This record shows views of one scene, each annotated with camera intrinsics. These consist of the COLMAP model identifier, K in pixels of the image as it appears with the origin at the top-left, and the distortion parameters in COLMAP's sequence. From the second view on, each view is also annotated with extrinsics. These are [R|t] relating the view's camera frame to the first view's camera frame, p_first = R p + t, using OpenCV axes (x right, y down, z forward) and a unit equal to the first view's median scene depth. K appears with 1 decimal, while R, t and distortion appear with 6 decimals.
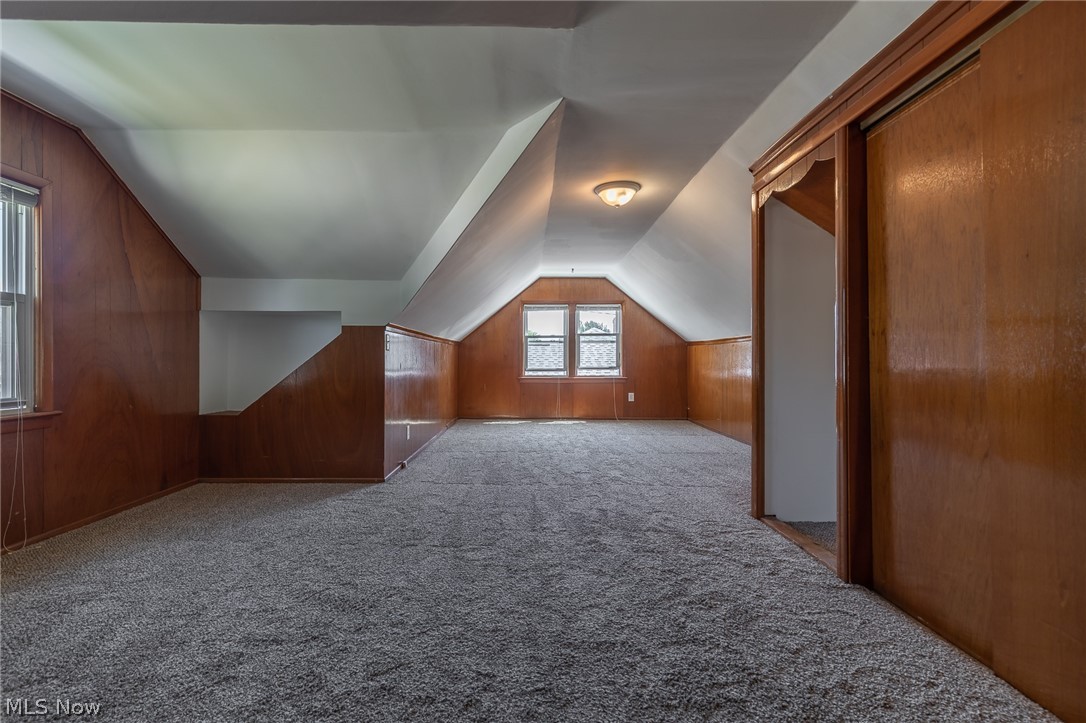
lens RADIAL K [[484.9, 0, 543.0], [0, 484.9, 361.4], [0, 0, 1]] dist [0.000285, 0.000210]
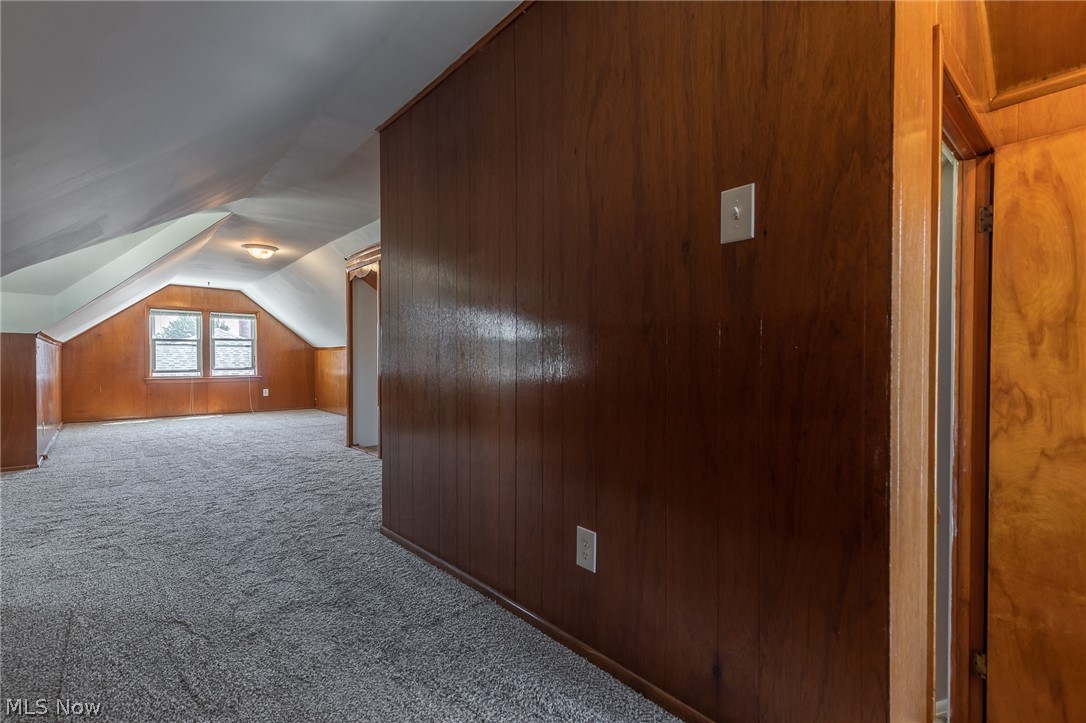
lens RADIAL K [[484.9, 0, 523.1], [0, 484.9, 366.9], [0, 0, 1]] dist [0.000285, 0.000210]
pose [[0.774401, -0.008039, 0.632644, -0.083886], [0.002062, 0.999946, 0.010183, -0.000909], [-0.632691, -0.006582, 0.774376, -0.332870]]
